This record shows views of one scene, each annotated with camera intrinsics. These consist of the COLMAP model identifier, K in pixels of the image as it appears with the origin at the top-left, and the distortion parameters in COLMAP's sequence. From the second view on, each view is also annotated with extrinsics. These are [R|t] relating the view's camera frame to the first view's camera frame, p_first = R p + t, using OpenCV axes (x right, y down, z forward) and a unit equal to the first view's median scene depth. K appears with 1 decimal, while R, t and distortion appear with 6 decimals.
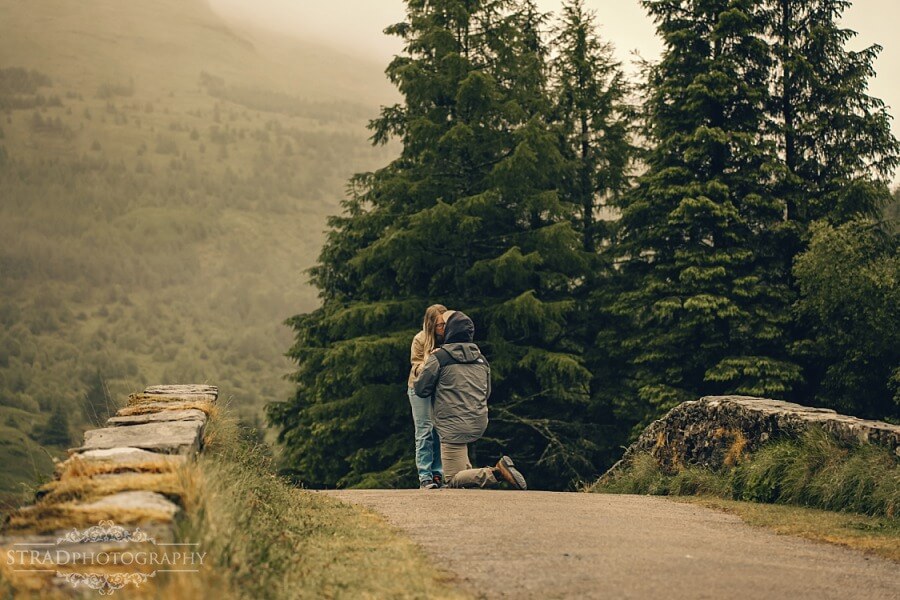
lens RADIAL K [[1842.4, 0, 455.4], [0, 1842.4, 303.3], [0, 0, 1]] dist [0.568379, 0.068352]
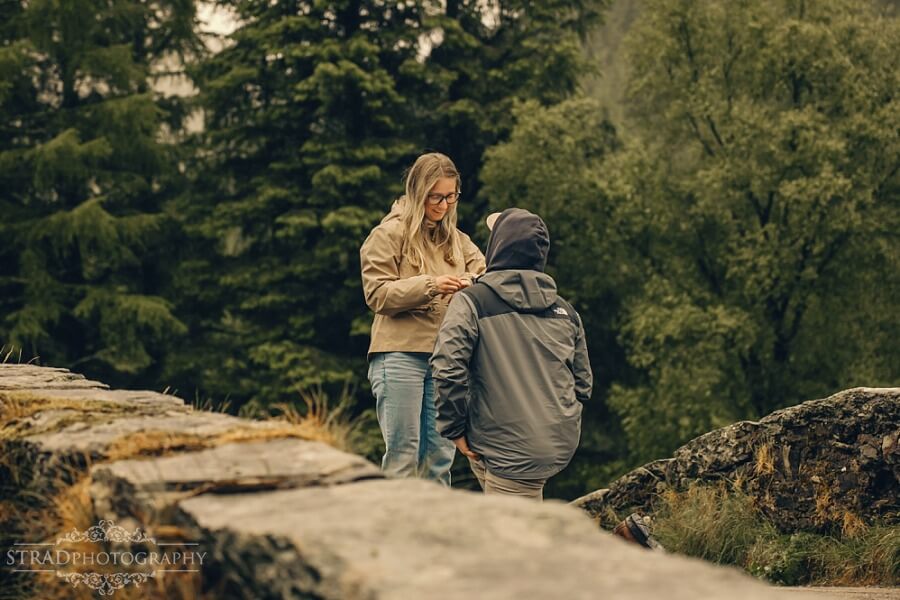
lens RADIAL K [[2469.7, 0, 450.0], [0, 2469.7, 300.0], [0, 0, 1]] dist [0.090792, 0.478201]
pose [[0.969861, -0.001692, 0.243652, -0.046364], [-0.005297, 0.999593, 0.028030, 0.003471], [-0.243600, -0.028475, 0.969458, 0.119627]]
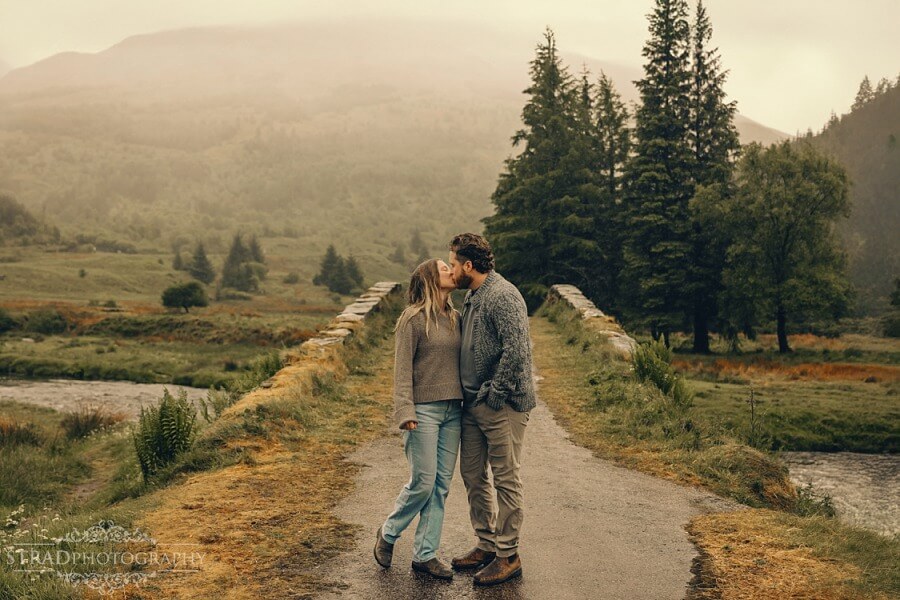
lens RADIAL K [[906.2, 0, 426.6], [0, 906.2, 315.2], [0, 0, 1]] dist [0.076406, -0.006913]
pose [[0.983892, 0.016695, -0.177982, 0.058619], [0.007277, 0.991064, 0.133192, -0.031304], [0.178615, -0.132342, 0.974978, -0.158044]]
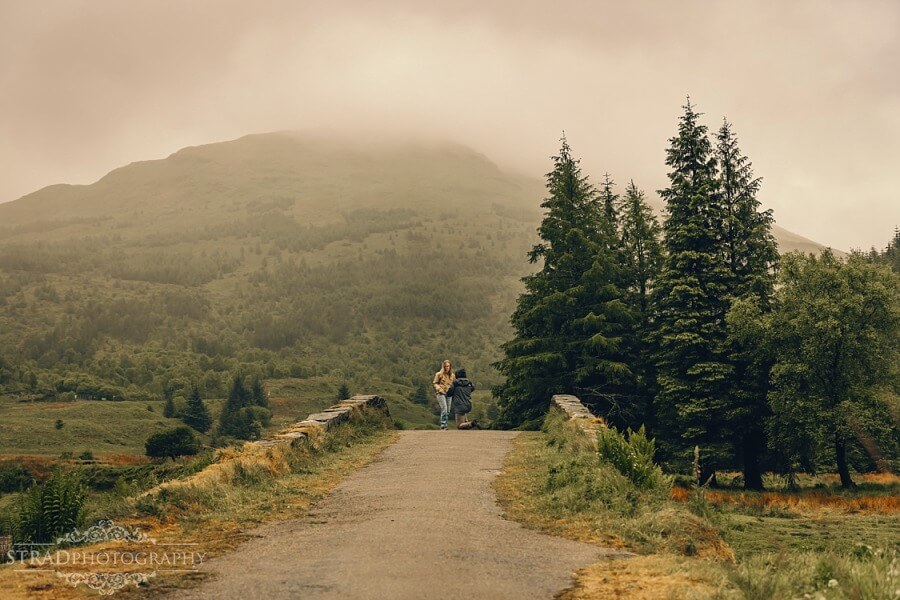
lens RADIAL K [[1023.9, 0, 450.0], [0, 1023.9, 300.0], [0, 0, 1]] dist [0.103086, 0.032129]
pose [[0.982934, -0.032142, -0.181127, 0.079760], [0.027839, 0.999268, -0.026249, -0.017206], [0.181838, 0.020759, 0.983109, -0.164508]]
